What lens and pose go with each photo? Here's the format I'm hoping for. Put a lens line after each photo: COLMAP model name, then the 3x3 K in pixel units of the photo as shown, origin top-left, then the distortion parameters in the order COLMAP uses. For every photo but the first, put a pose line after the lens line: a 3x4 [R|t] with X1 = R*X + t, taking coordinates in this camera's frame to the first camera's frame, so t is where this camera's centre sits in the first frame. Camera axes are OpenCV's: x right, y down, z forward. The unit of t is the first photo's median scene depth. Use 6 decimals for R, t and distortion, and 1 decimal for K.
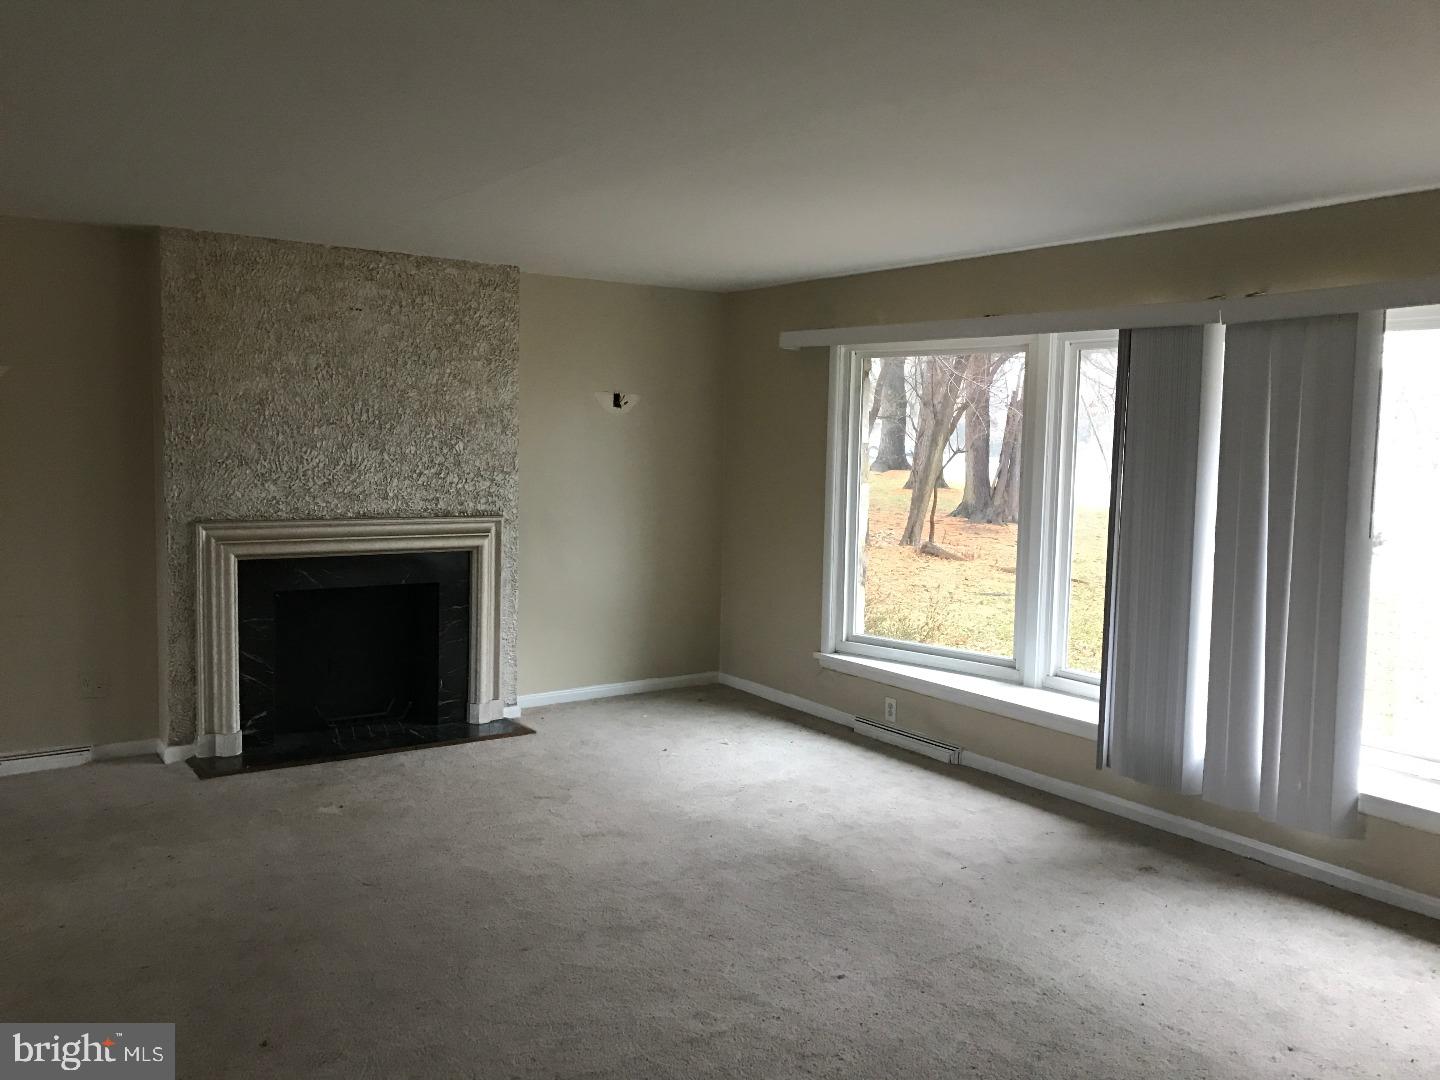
lens RADIAL K [[1198.9, 0, 720.0], [0, 1198.9, 540.0], [0, 0, 1]] dist [-0.002275, 0.001325]
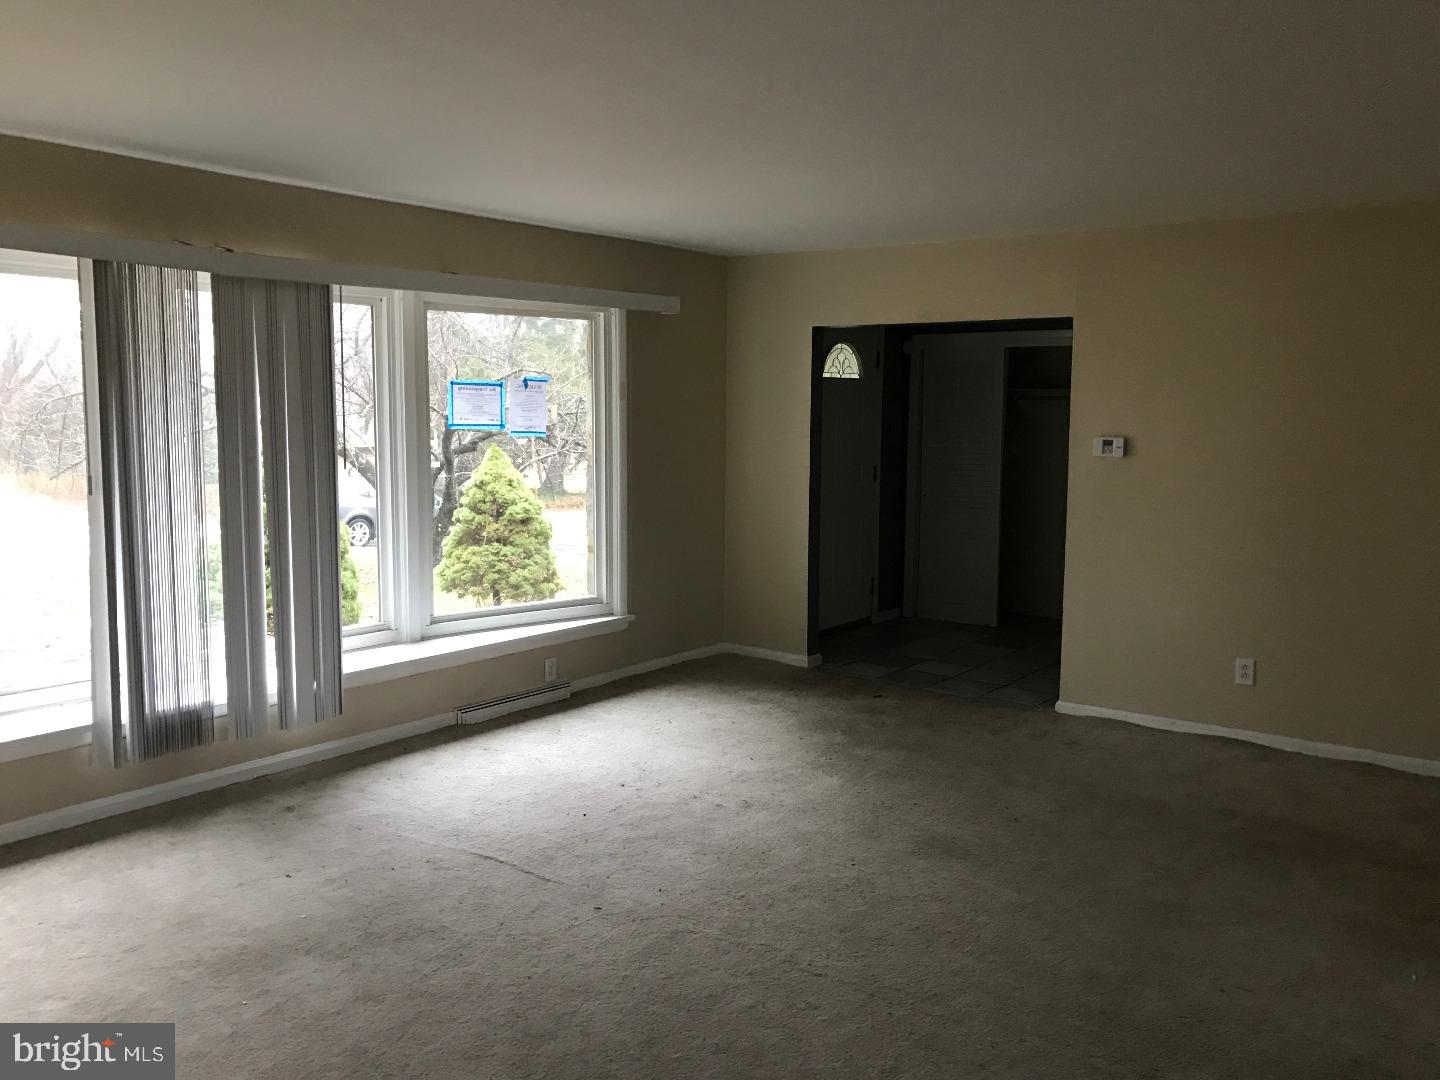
lens RADIAL K [[1184.6, 0, 722.5], [0, 1184.6, 517.3], [0, 0, 1]] dist [0.050545, 0.015696]
pose [[-0.311780, -0.110704, 0.943683, -0.717132], [0.068240, 0.988016, 0.138450, -0.091098], [-0.947701, 0.107563, -0.300489, 0.952110]]
